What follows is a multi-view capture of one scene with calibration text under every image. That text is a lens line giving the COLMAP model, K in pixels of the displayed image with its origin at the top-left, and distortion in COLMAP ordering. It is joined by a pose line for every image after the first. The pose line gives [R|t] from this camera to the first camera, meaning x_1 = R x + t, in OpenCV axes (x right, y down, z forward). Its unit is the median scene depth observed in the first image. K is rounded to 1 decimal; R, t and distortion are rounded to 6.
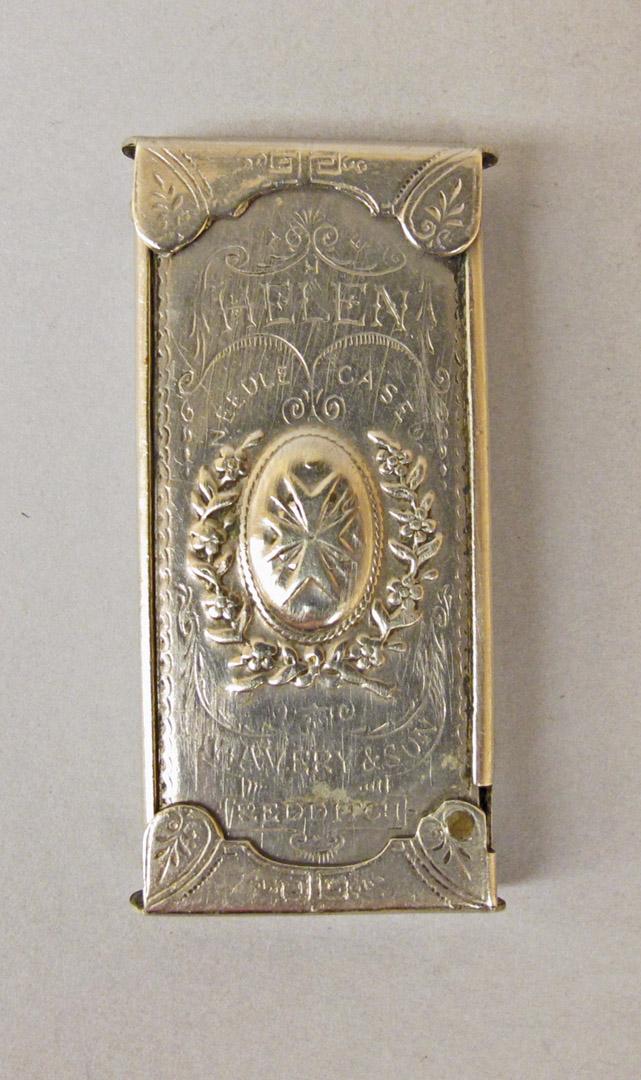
lens RADIAL K [[945.2, 0, 325.3], [0, 945.2, 536.2], [0, 0, 1]] dist [0.002919, -0.000167]
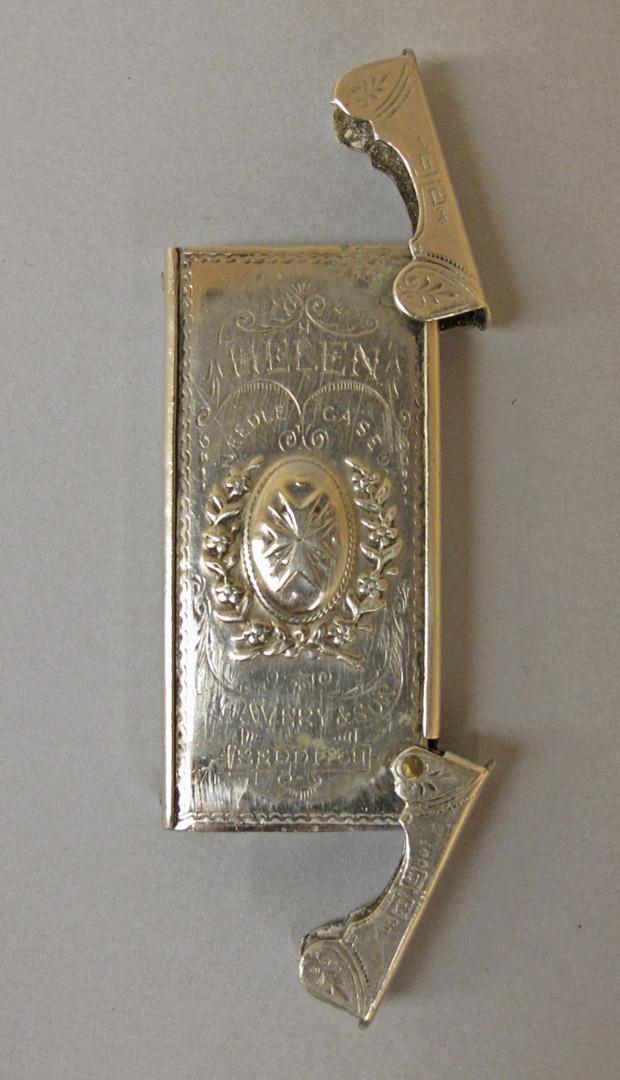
lens RADIAL K [[1030.8, 0, 306.5], [0, 1030.8, 542.0], [0, 0, 1]] dist [-0.000669, 0.000000]
pose [[0.999822, 0.018425, 0.004167, -0.011443], [-0.018402, 0.999815, -0.005659, 0.011057], [-0.004271, 0.005582, 0.999975, -0.389905]]
